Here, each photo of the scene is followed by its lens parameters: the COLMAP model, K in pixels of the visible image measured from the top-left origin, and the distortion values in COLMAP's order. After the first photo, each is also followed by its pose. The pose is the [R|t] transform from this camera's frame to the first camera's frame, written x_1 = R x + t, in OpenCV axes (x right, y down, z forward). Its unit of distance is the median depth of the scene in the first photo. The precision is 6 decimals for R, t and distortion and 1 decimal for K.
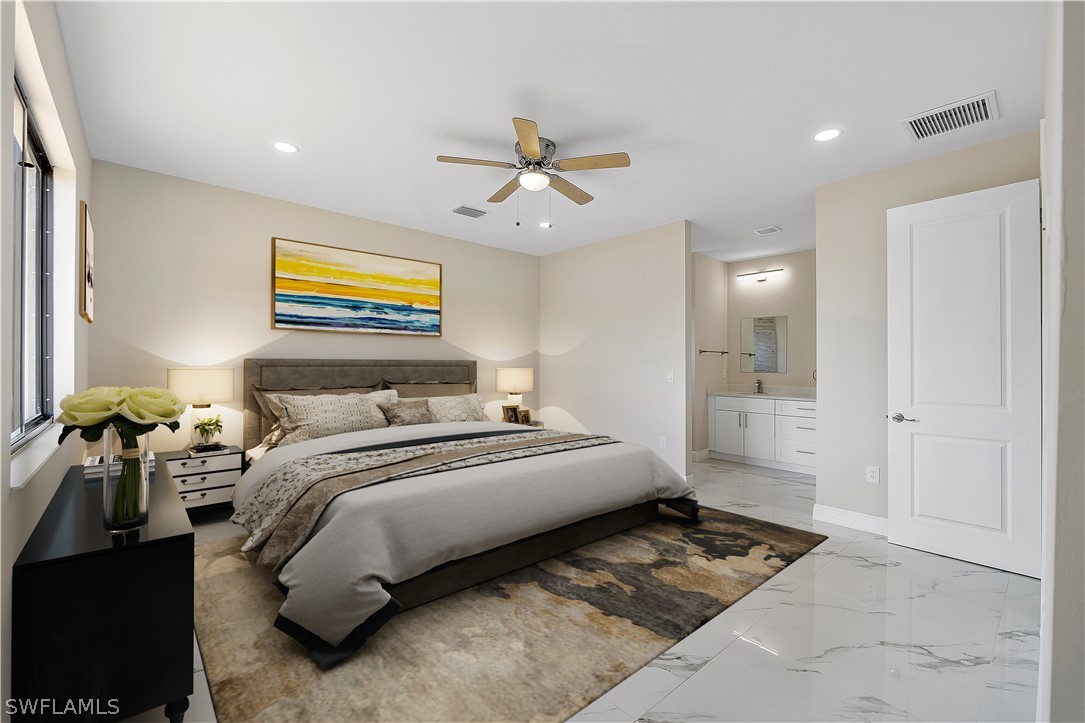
lens RADIAL K [[457.1, 0, 544.4], [0, 457.1, 356.4], [0, 0, 1]] dist [-0.007924, -0.000236]
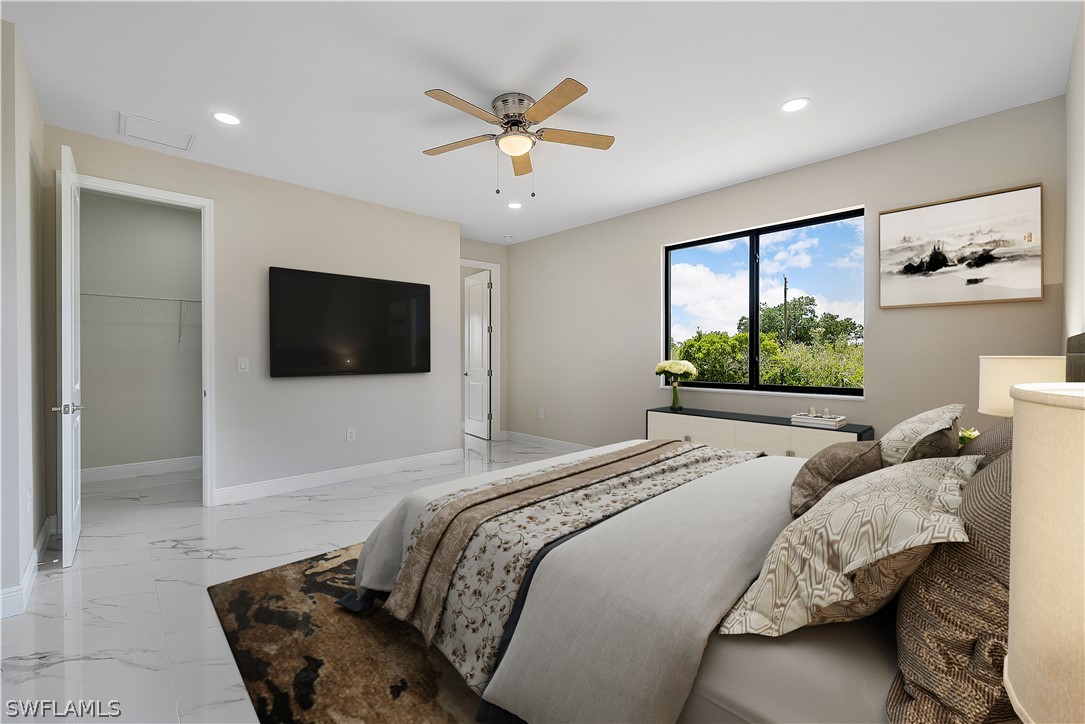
lens RADIAL K [[457.1, 0, 544.4], [0, 457.1, 356.9], [0, 0, 1]] dist [-0.007924, -0.000236]
pose [[-0.997704, -0.001523, -0.067712, 0.054299], [-0.001285, 0.999993, -0.003552, -0.036051], [0.067717, -0.003457, -0.997699, 1.982864]]
